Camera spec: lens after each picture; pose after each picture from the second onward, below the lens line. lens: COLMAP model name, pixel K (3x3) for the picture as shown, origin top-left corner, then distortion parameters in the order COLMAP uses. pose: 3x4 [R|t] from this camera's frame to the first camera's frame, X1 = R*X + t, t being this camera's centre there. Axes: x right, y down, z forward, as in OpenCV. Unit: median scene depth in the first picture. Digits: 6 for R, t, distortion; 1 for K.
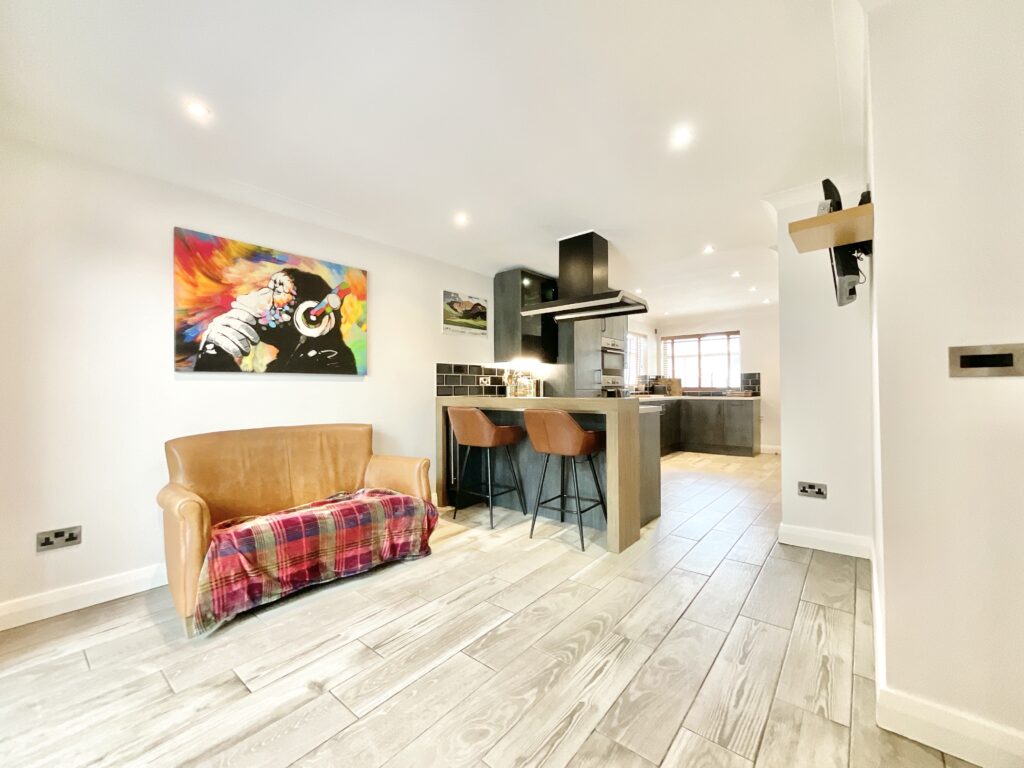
lens RADIAL K [[418.2, 0, 510.6], [0, 418.2, 384.6], [0, 0, 1]] dist [-0.000188, 0.001425]
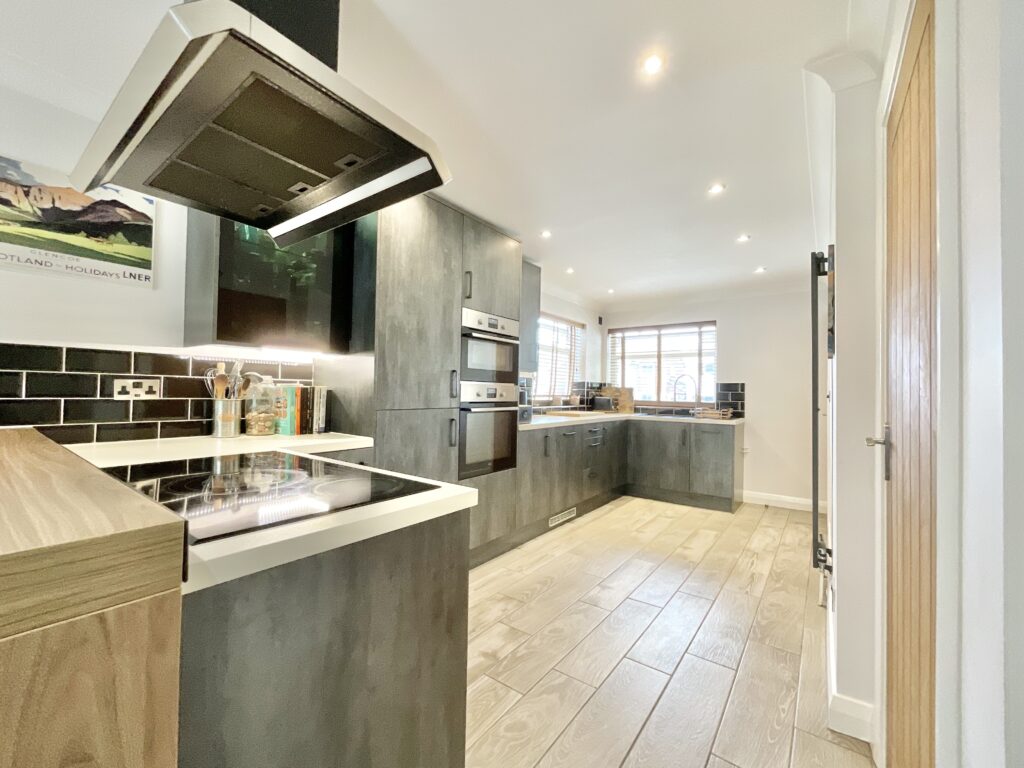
lens RADIAL K [[418.2, 0, 512.6], [0, 418.2, 383.8], [0, 0, 1]] dist [-0.000188, 0.001425]
pose [[0.998014, 0.025430, 0.057627, 0.269412], [-0.025008, 0.999655, -0.008023, -0.017275], [-0.057811, 0.006565, 0.998306, 0.507461]]
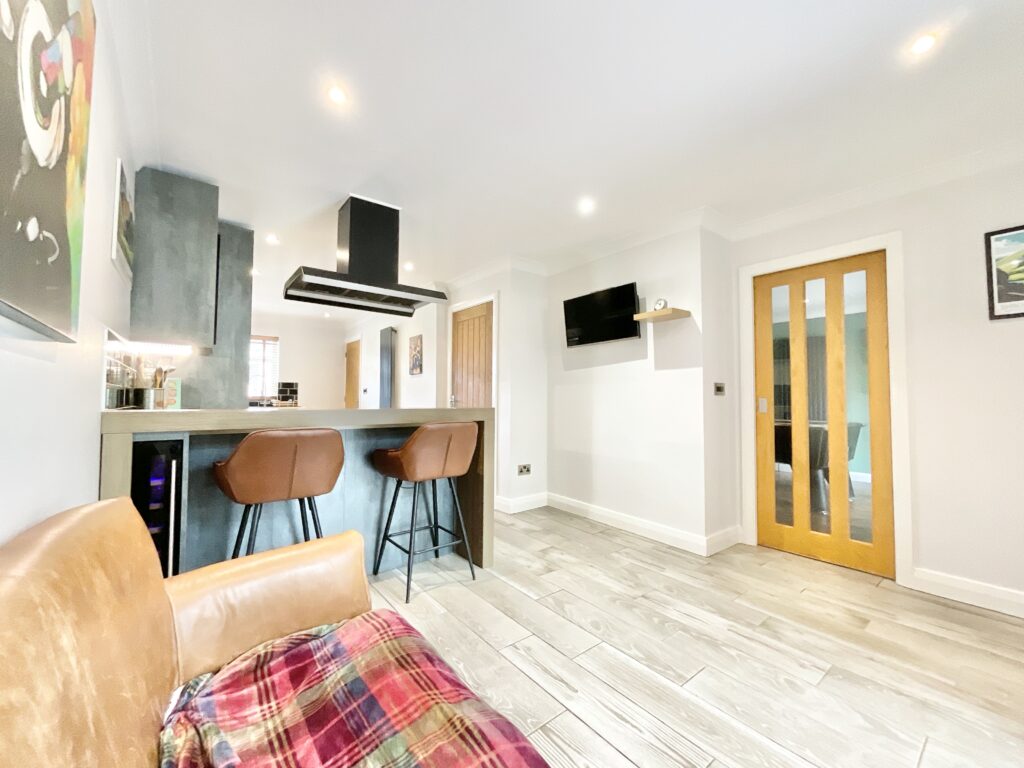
lens RADIAL K [[418.2, 0, 514.5], [0, 418.2, 382.4], [0, 0, 1]] dist [-0.000188, 0.001425]
pose [[0.197759, 0.047096, 0.979119, -0.394971], [-0.016482, 0.998864, -0.044717, 0.010731], [-0.980112, -0.007294, 0.198311, 0.422267]]
